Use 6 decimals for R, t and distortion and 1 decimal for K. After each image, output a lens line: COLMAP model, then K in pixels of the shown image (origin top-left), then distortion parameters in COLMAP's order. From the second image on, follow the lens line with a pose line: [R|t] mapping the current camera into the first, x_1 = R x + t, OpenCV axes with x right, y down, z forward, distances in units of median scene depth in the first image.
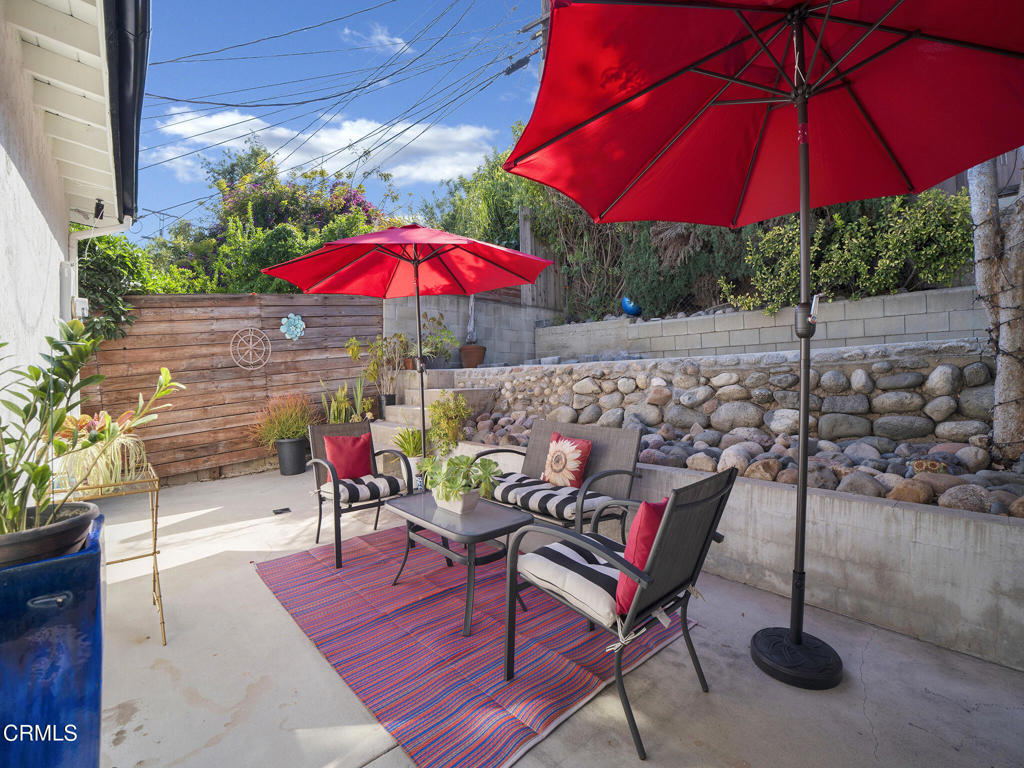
lens RADIAL K [[482.7, 0, 512.0], [0, 482.7, 384.0], [0, 0, 1]] dist [-0.035407, 0.000232]
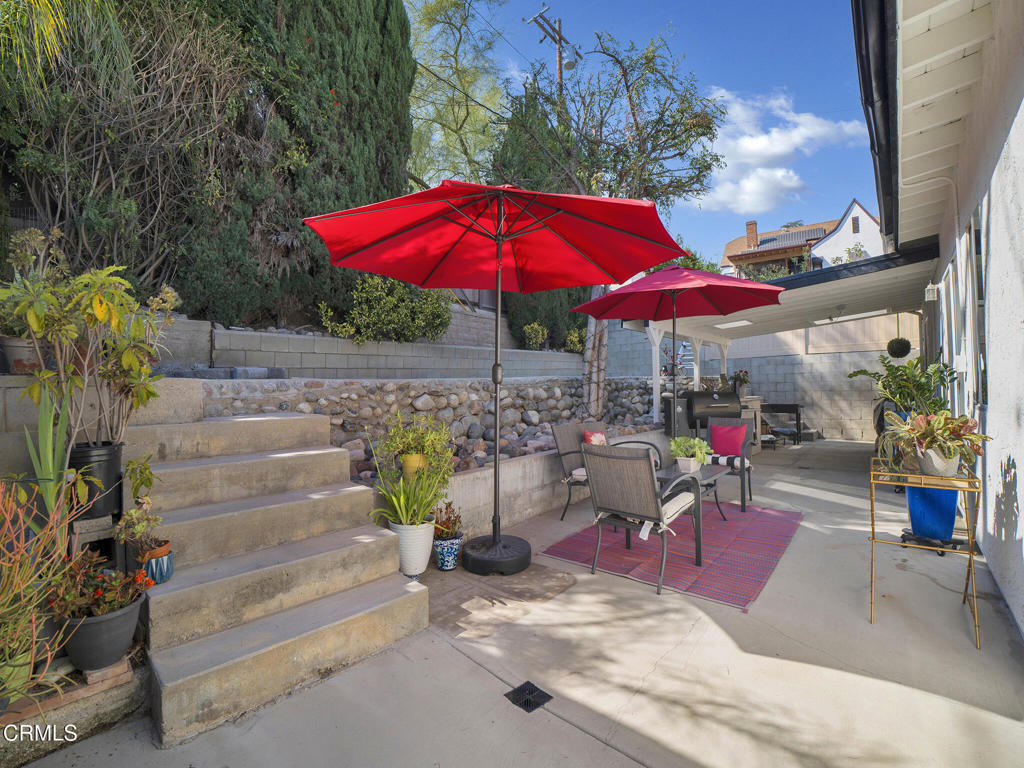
lens RADIAL K [[455.3, 0, 513.3], [0, 455.3, 389.0], [0, 0, 1]] dist [-0.012133, 0.000087]
pose [[-0.181734, 0.011289, 0.983283, -1.037022], [0.026389, 0.999630, -0.006599, -0.015972], [-0.982994, 0.024749, -0.181964, 1.264911]]
